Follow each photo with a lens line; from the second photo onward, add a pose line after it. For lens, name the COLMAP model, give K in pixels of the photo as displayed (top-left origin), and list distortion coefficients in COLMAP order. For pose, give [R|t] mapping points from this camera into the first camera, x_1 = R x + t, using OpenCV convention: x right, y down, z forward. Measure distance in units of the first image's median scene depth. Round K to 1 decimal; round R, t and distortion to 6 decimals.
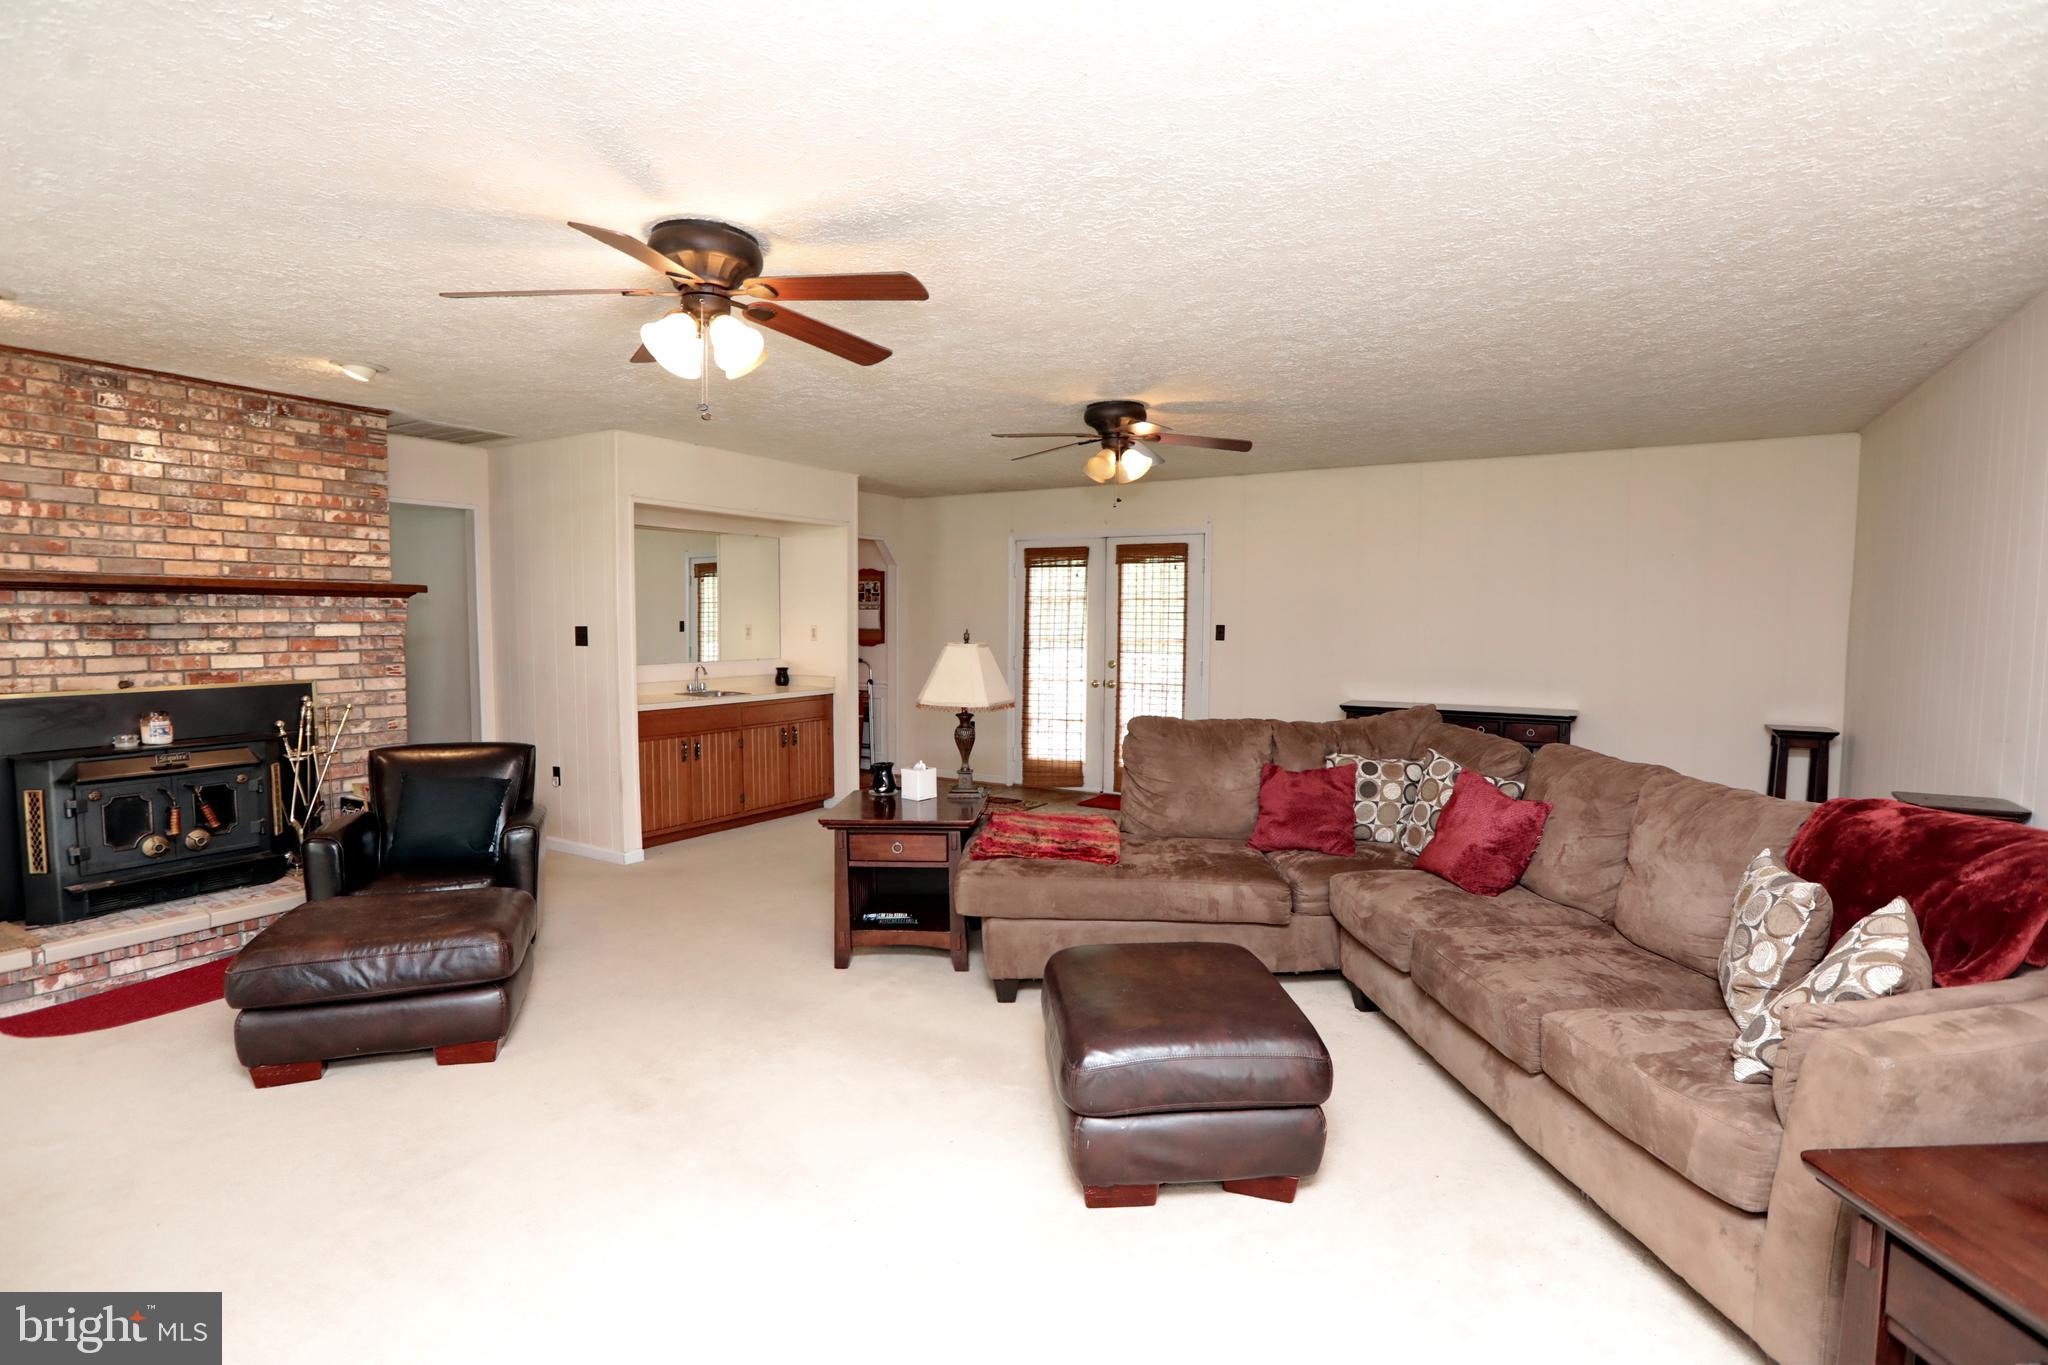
lens RADIAL K [[981.7, 0, 1033.6], [0, 981.7, 685.5], [0, 0, 1]] dist [-0.051277, 0.022594]
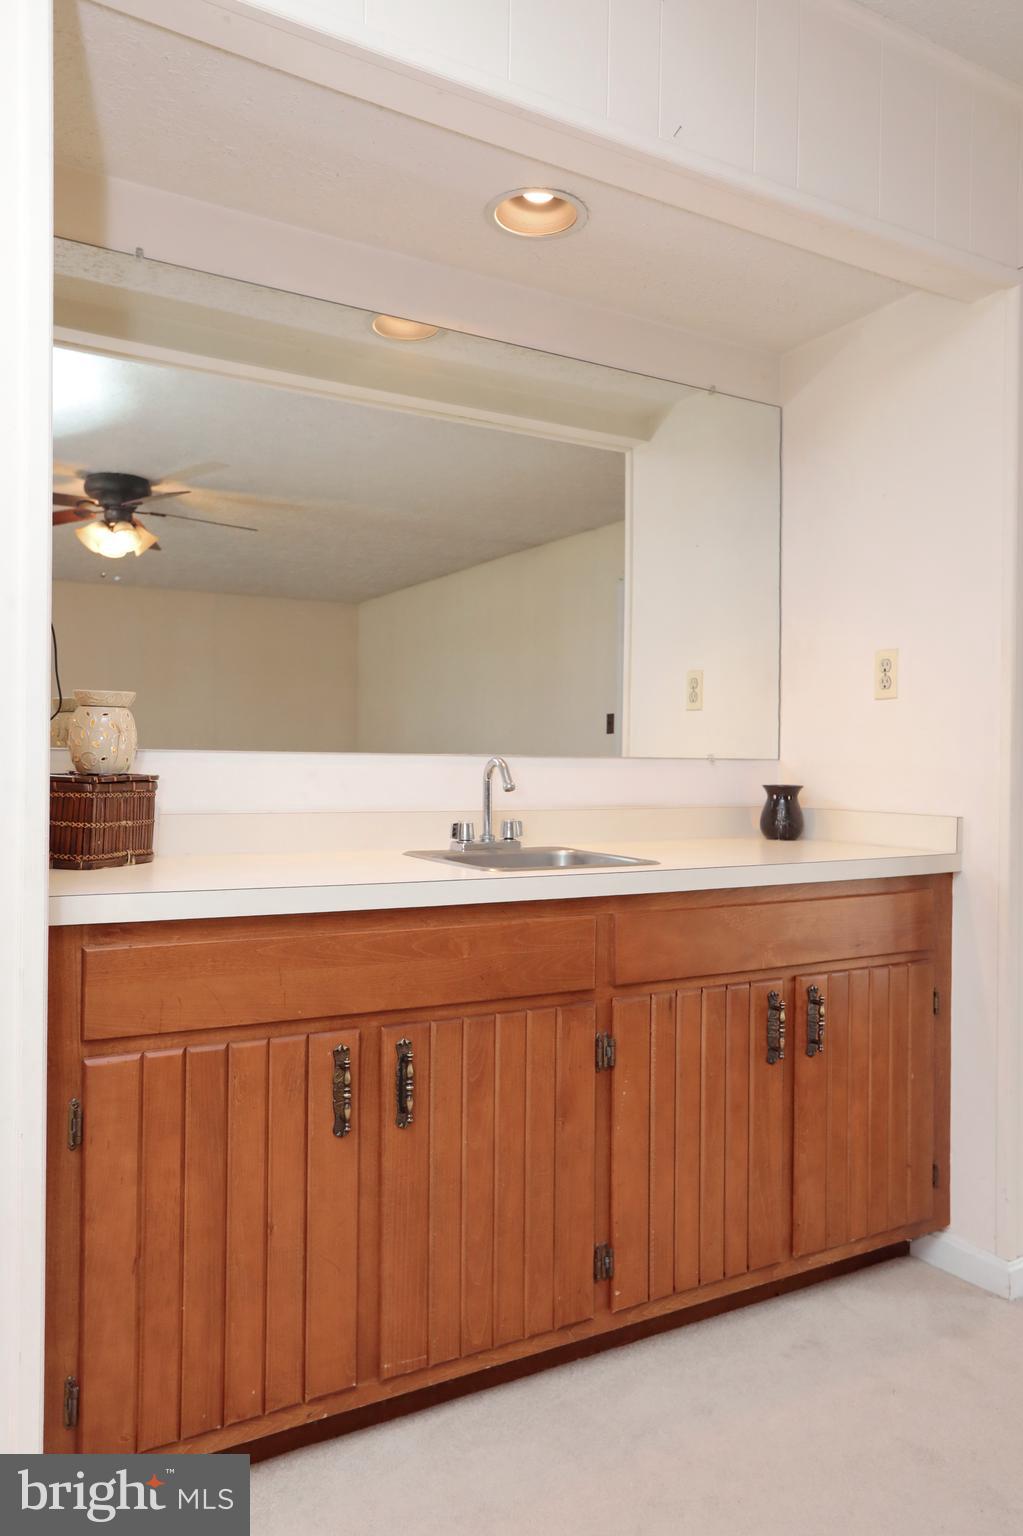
lens RADIAL K [[1083.0, 0, 511.5], [0, 1083.0, 768.0], [0, 0, 1]] dist [-0.001206, -0.000415]
pose [[0.865805, 0.000869, -0.500382, -0.165660], [-0.035551, 0.997578, -0.059782, 0.001177], [0.499118, 0.069548, 0.863739, 0.689309]]
